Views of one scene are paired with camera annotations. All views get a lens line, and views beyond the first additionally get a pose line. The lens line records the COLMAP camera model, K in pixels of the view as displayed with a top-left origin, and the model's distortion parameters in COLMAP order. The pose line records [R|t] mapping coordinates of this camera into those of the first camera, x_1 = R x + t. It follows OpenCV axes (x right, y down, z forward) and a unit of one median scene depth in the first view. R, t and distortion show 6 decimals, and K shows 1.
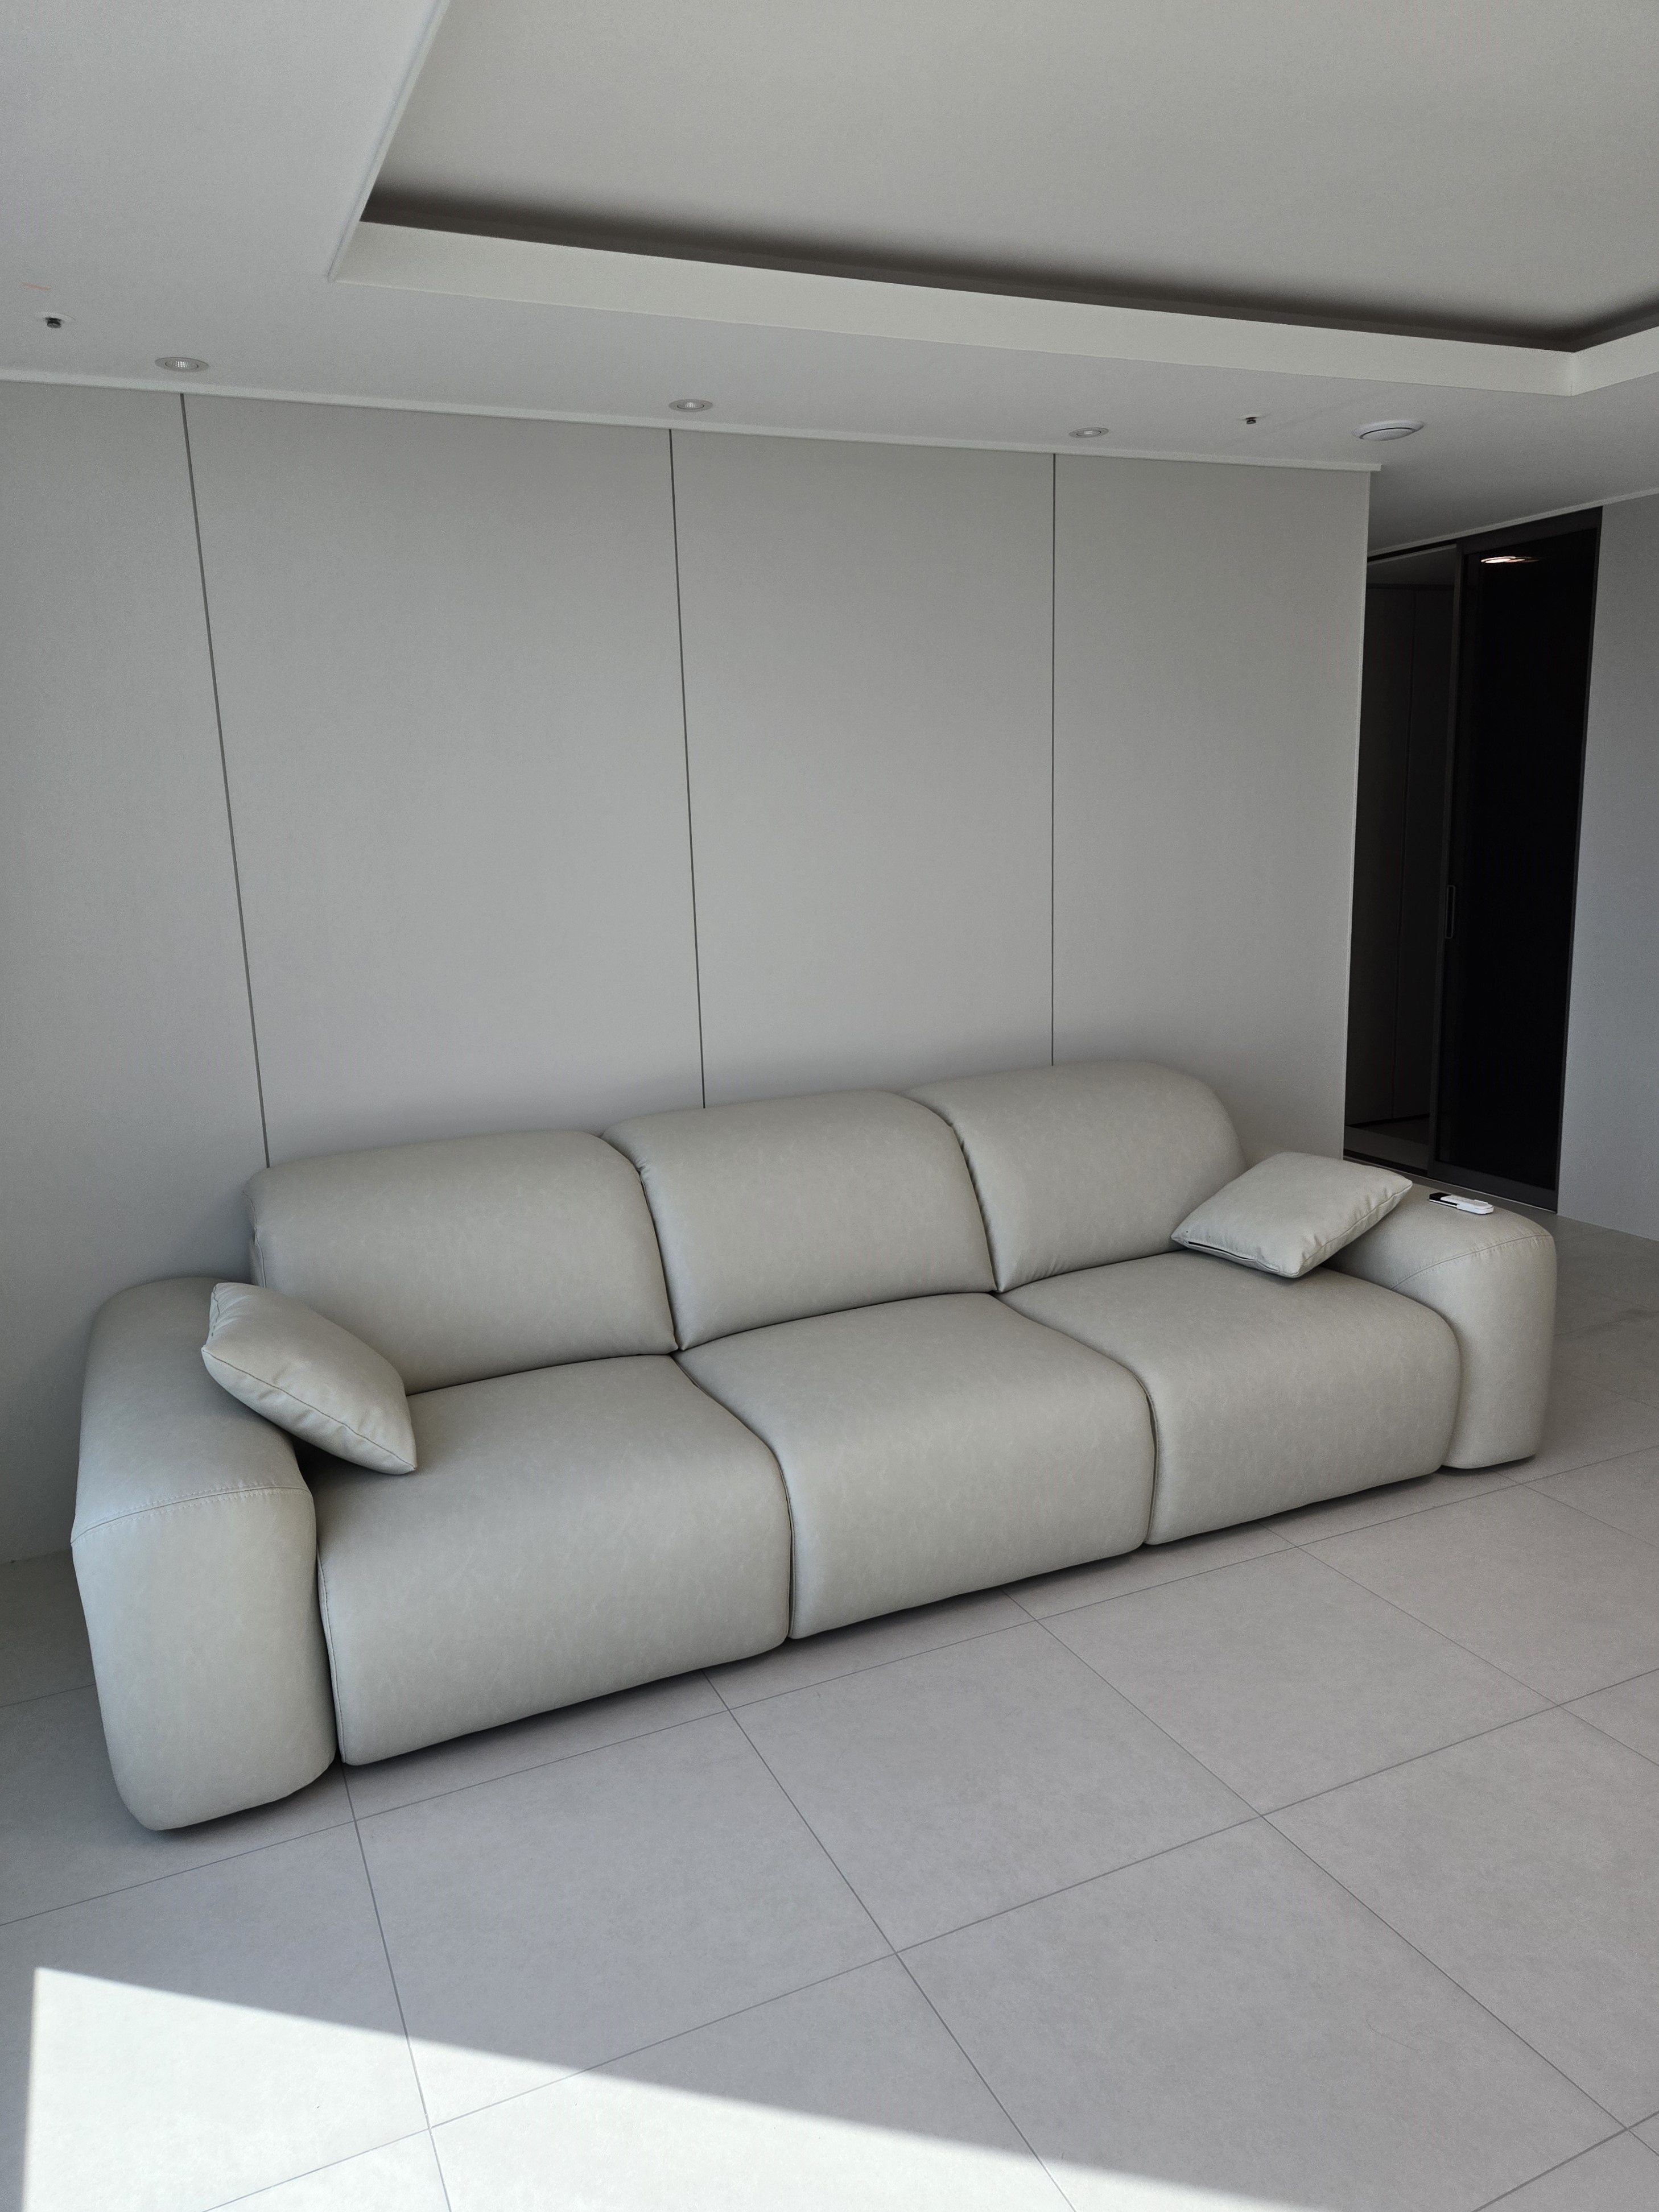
lens RADIAL K [[1537.4, 0, 829.5], [0, 1537.4, 1106.0], [0, 0, 1]] dist [0.040962, -0.000924]
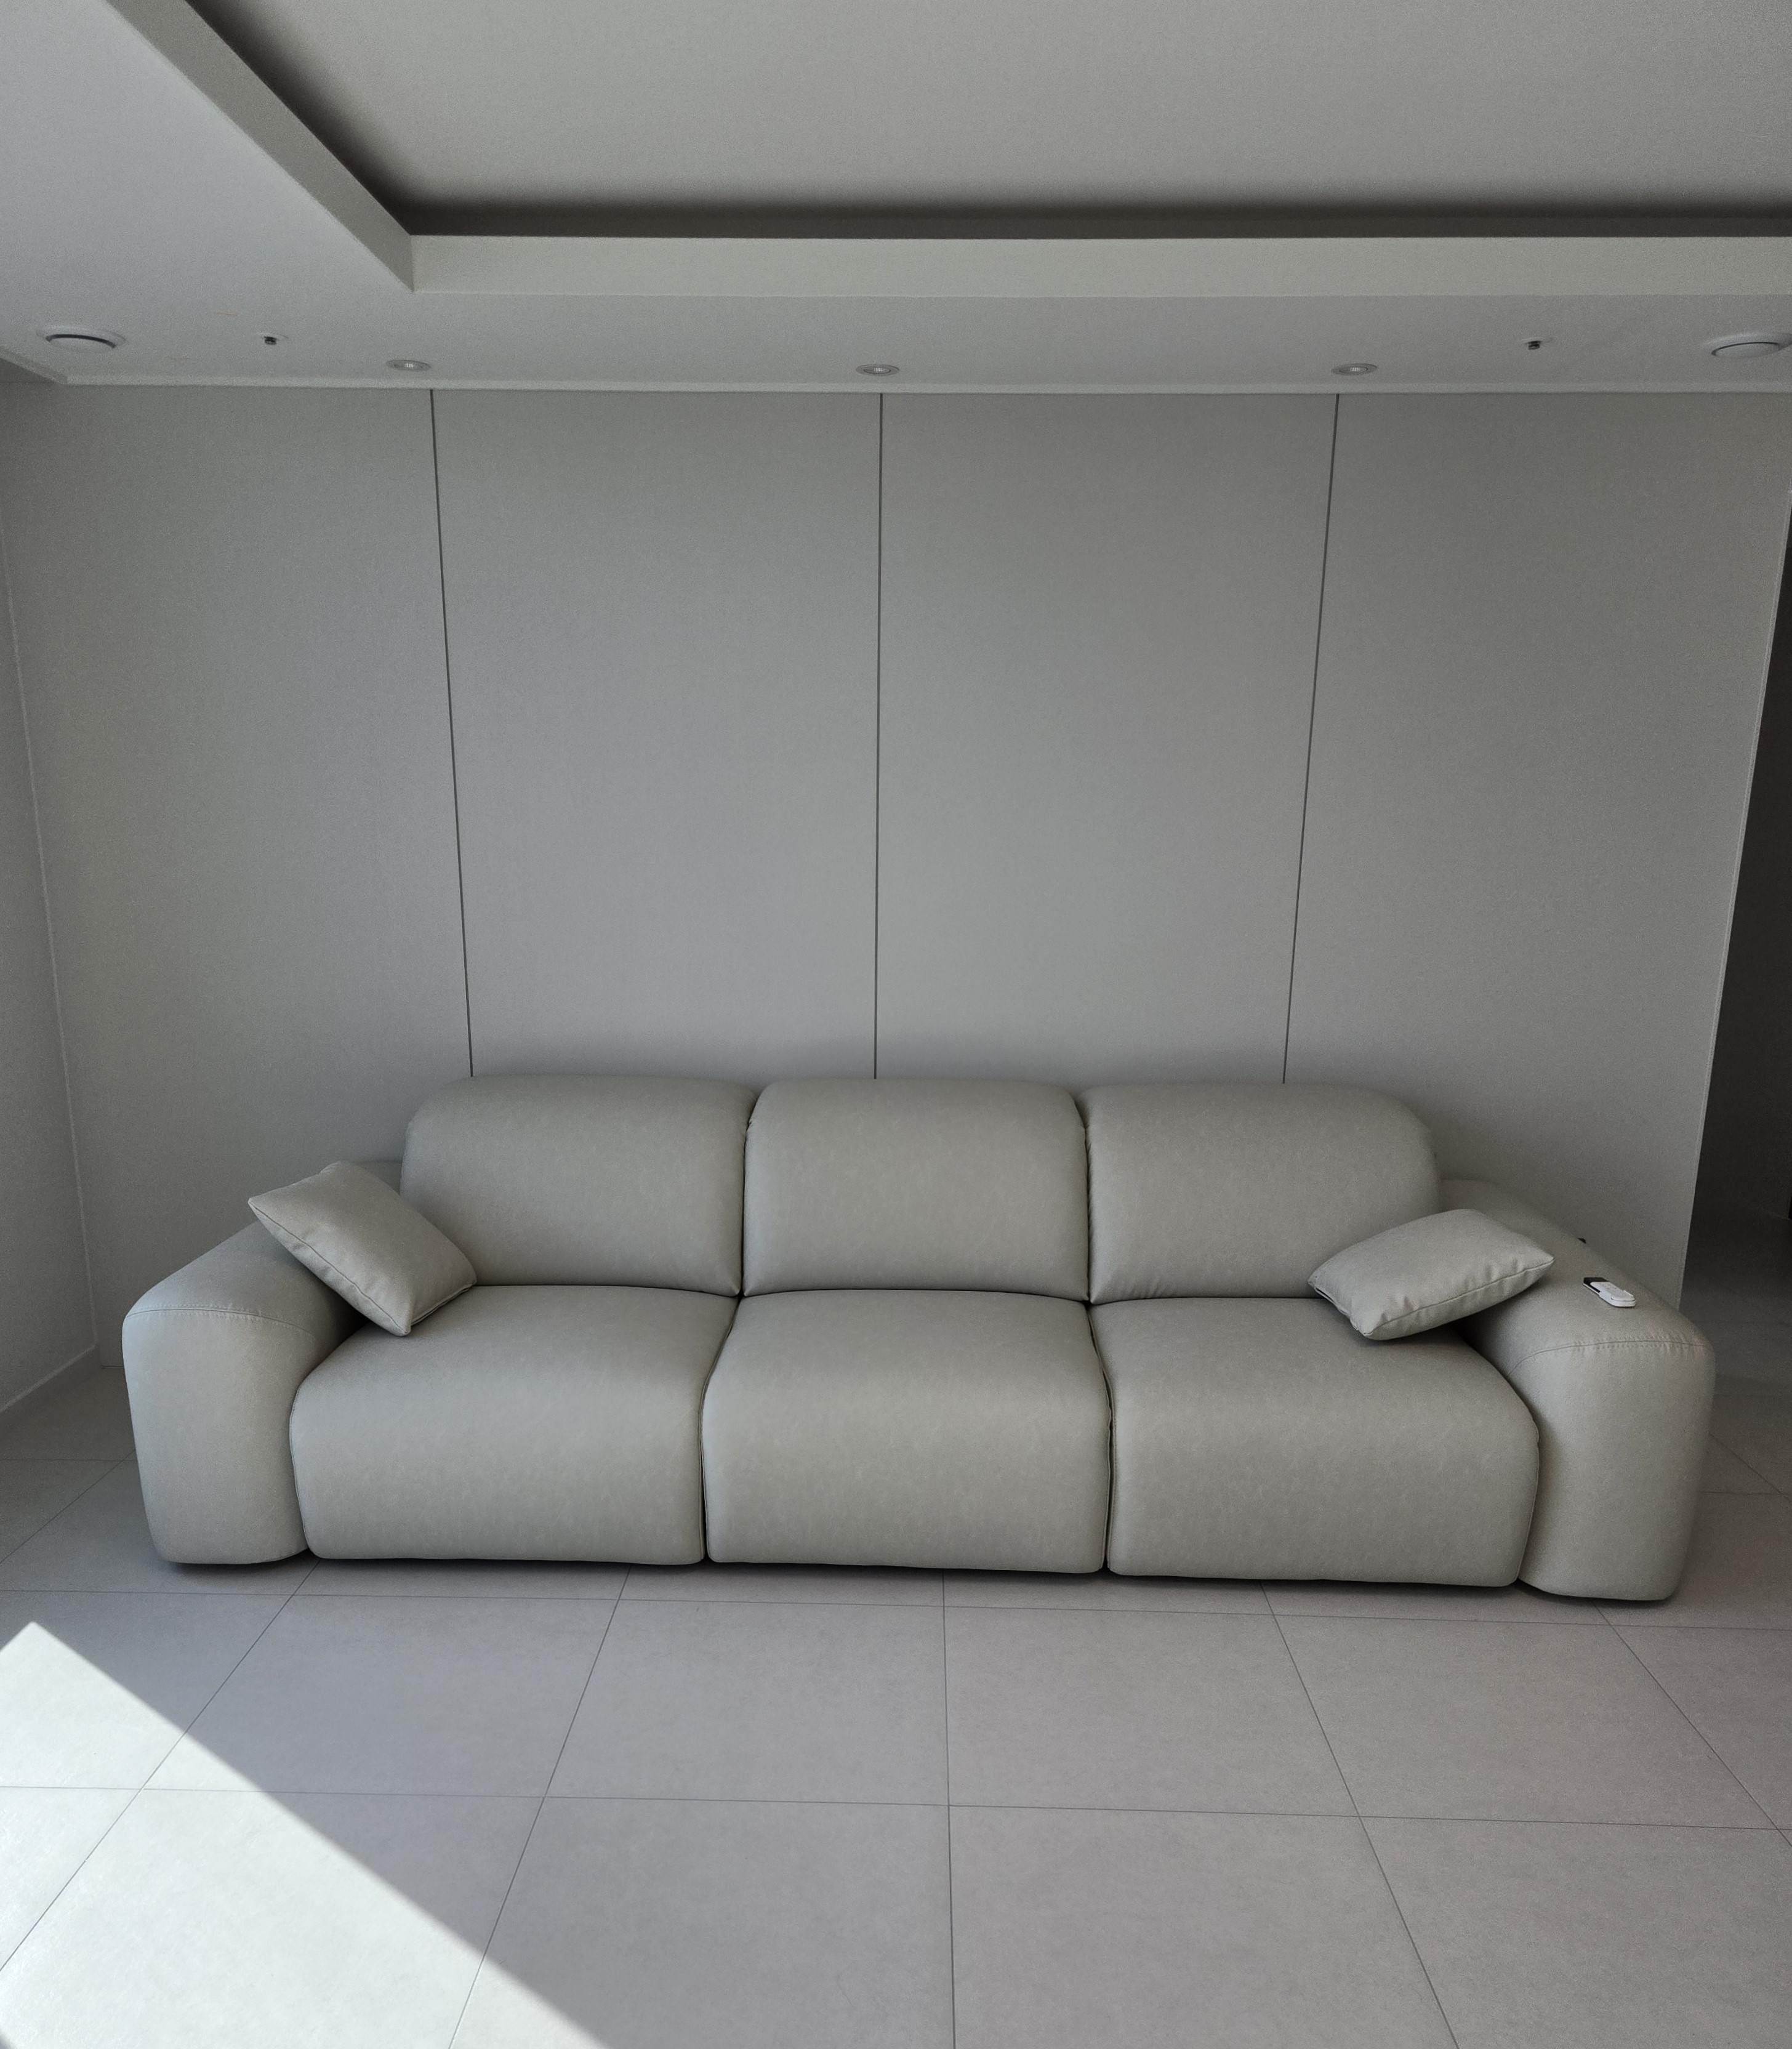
lens RADIAL K [[1535.7, 0, 894.9], [0, 1535.7, 1242.2], [0, 0, 1]] dist [0.086570, -0.127643]
pose [[0.899756, 0.159747, -0.406103, 0.418804], [-0.127739, 0.986241, 0.104937, -0.003284], [0.417279, -0.042542, 0.907782, 0.071206]]
